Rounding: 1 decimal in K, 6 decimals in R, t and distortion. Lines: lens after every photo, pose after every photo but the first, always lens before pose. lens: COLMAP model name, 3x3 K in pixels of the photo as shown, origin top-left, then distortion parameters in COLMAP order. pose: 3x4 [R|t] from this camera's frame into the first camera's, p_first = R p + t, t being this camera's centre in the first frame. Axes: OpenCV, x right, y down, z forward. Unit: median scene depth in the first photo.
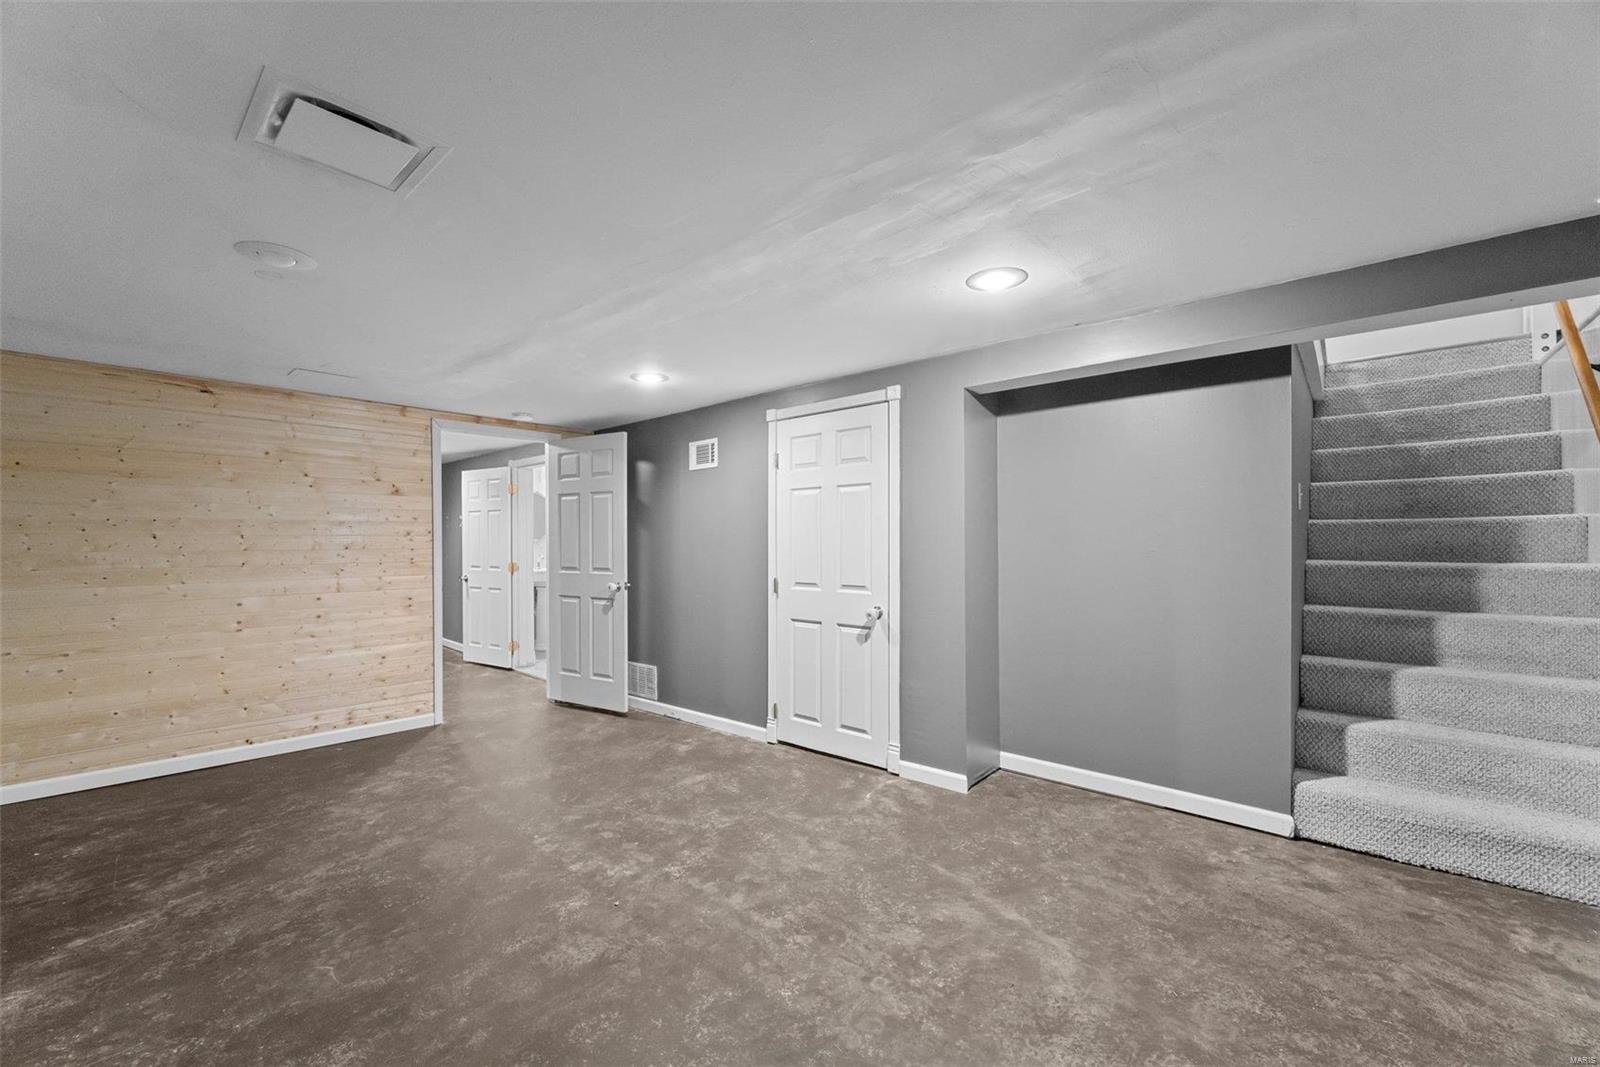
lens RADIAL K [[632.9, 0, 803.6], [0, 632.9, 536.8], [0, 0, 1]] dist [0.000686, -0.000233]
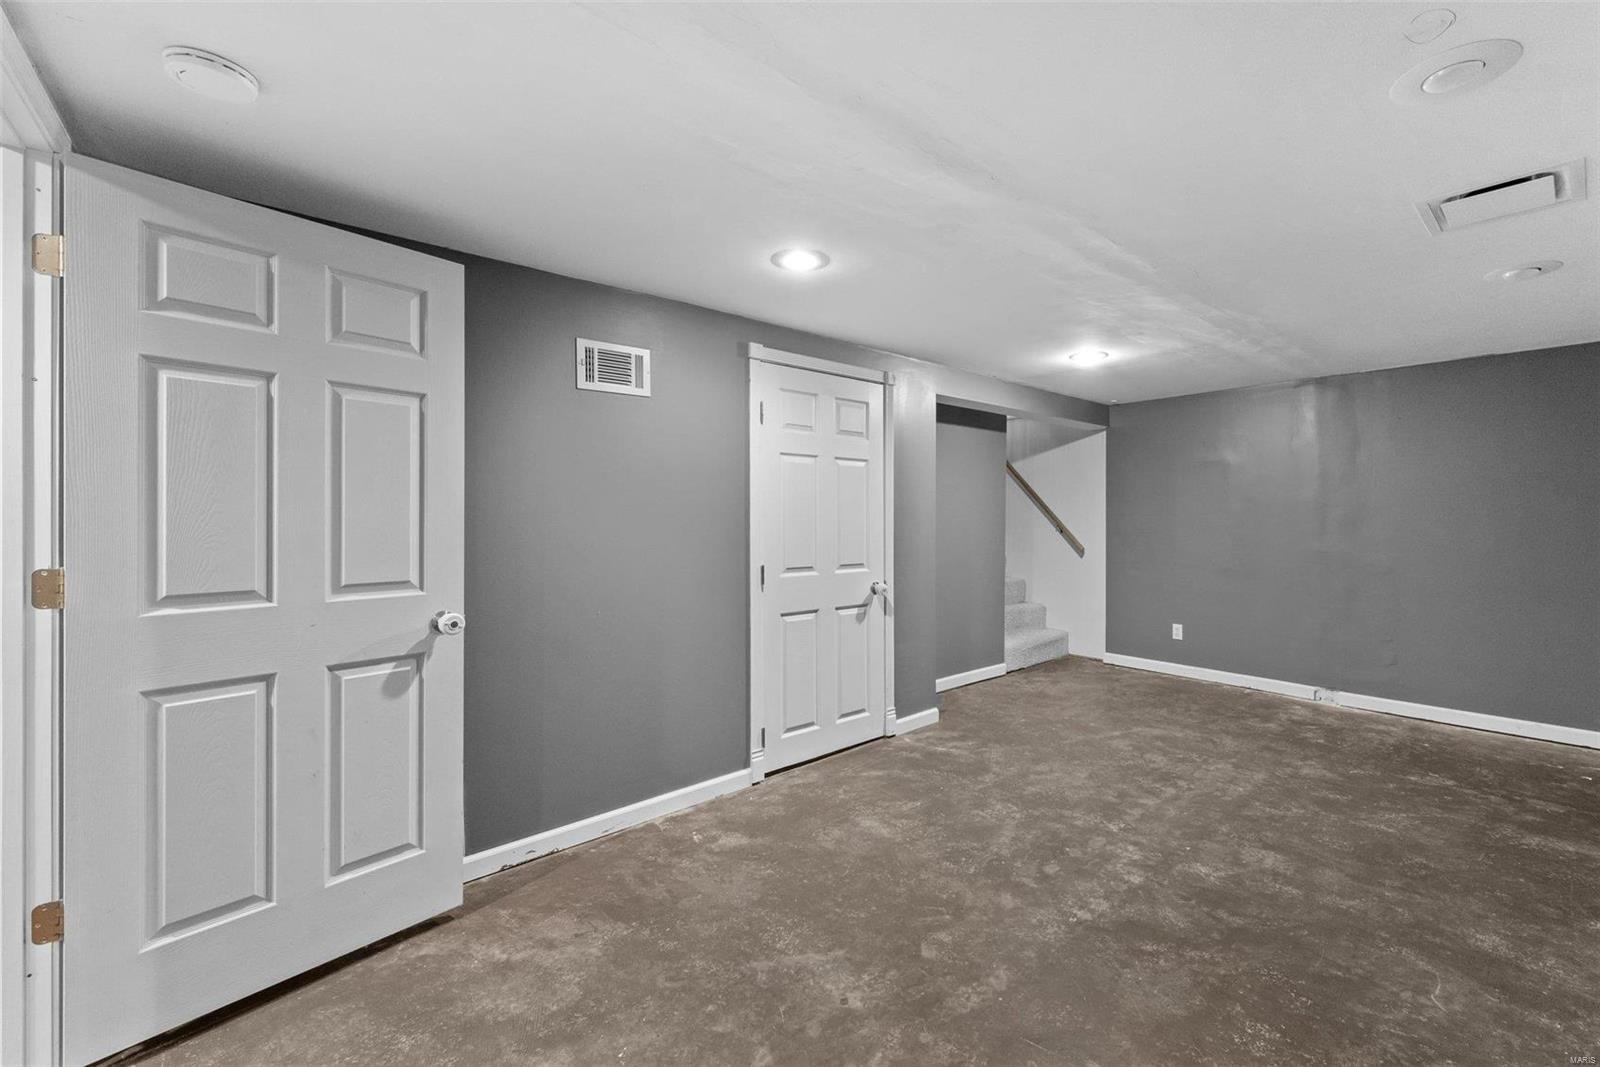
lens RADIAL K [[695.9, 0, 803.2], [0, 695.9, 526.1], [0, 0, 1]] dist [-0.000245, 0.000558]
pose [[0.128885, -0.005262, 0.991646, -1.098153], [-0.006041, 0.999963, 0.006091, 0.015034], [-0.991641, -0.006776, 0.128848, 1.057128]]
